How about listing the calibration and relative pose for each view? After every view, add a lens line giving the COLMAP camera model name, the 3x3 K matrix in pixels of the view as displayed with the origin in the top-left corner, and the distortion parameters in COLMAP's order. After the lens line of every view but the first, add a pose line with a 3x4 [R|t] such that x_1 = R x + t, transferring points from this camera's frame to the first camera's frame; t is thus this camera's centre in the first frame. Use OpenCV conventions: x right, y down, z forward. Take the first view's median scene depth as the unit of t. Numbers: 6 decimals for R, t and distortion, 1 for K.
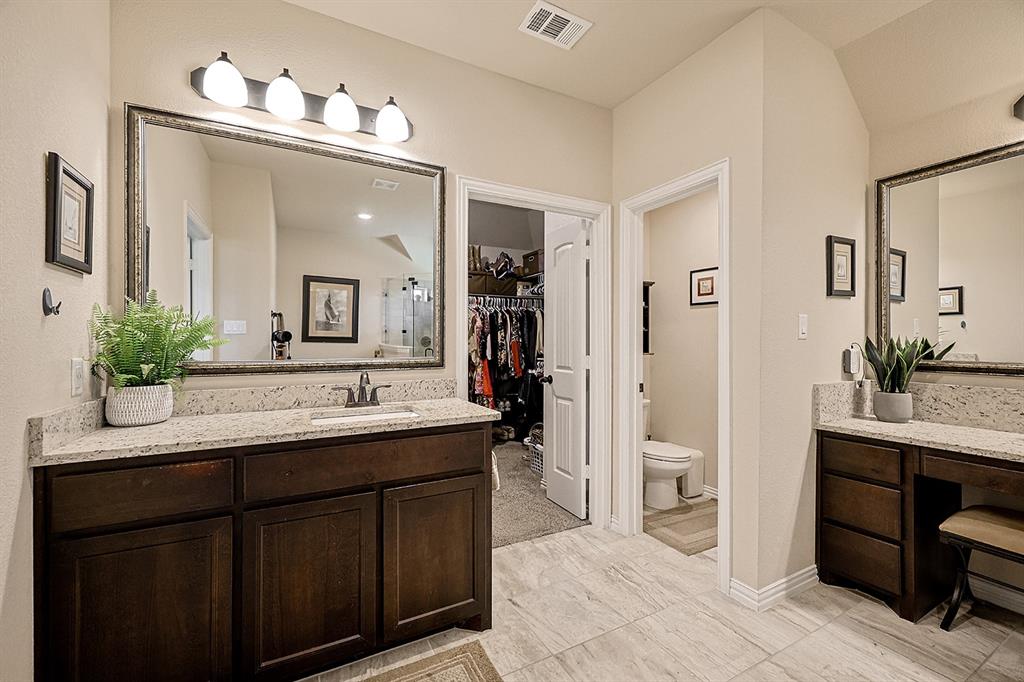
lens RADIAL K [[423.2, 0, 485.9], [0, 423.2, 338.8], [0, 0, 1]] dist [0.002292, -0.001165]
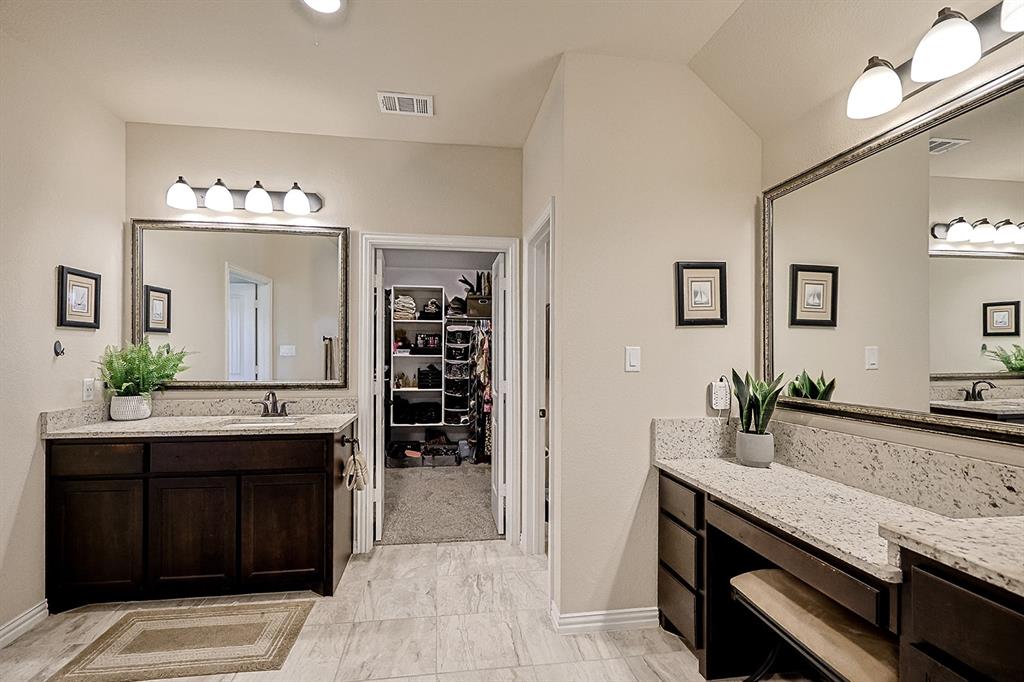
lens RADIAL K [[428.9, 0, 464.7], [0, 428.9, 351.4], [0, 0, 1]] dist [-0.003404, 0.000427]
pose [[0.937433, 0.000572, -0.348164, 0.790339], [-0.001686, 0.999994, -0.002897, -0.046261], [0.348161, 0.003303, 0.937429, -0.067637]]
